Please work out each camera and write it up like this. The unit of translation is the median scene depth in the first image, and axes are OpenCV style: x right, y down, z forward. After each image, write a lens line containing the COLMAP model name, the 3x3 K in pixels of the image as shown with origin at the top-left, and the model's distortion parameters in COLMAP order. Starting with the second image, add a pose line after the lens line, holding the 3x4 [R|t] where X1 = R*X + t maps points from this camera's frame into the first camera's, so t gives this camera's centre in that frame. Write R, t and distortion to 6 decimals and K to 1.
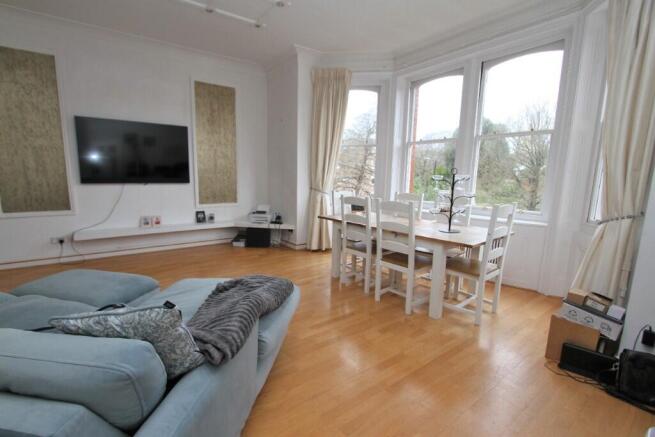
lens RADIAL K [[302.0, 0, 322.8], [0, 302.0, 219.7], [0, 0, 1]] dist [-0.014795, 0.001921]
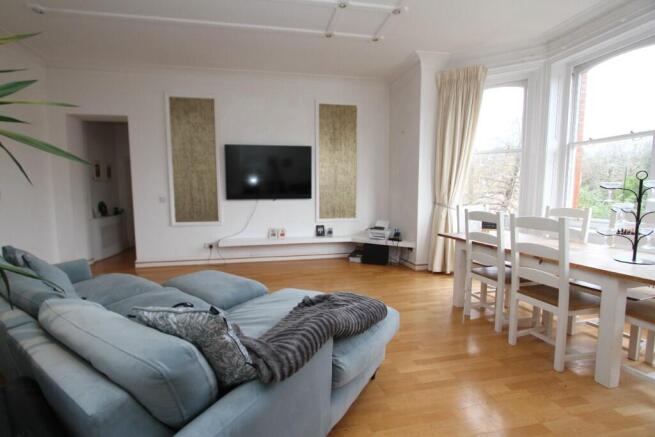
lens RADIAL K [[302.0, 0, 327.6], [0, 302.0, 219.6], [0, 0, 1]] dist [-0.014795, 0.001921]
pose [[0.903240, 0.014086, -0.428904, 0.077280], [-0.040181, 0.997846, -0.051846, 0.006138], [0.427250, 0.064063, 0.901861, 0.076015]]
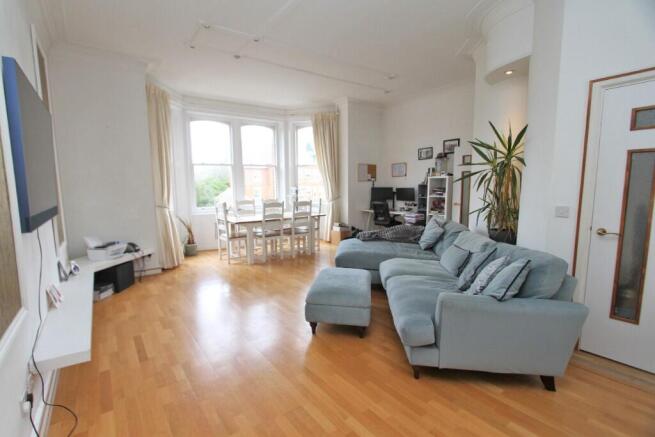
lens RADIAL K [[302.0, 0, 326.5], [0, 302.0, 220.3], [0, 0, 1]] dist [-0.014795, 0.001921]
pose [[-0.013344, -0.125576, 0.991994, -1.243348], [0.164454, 0.978297, 0.126055, -0.115084], [-0.986294, 0.164820, 0.007597, 0.596979]]
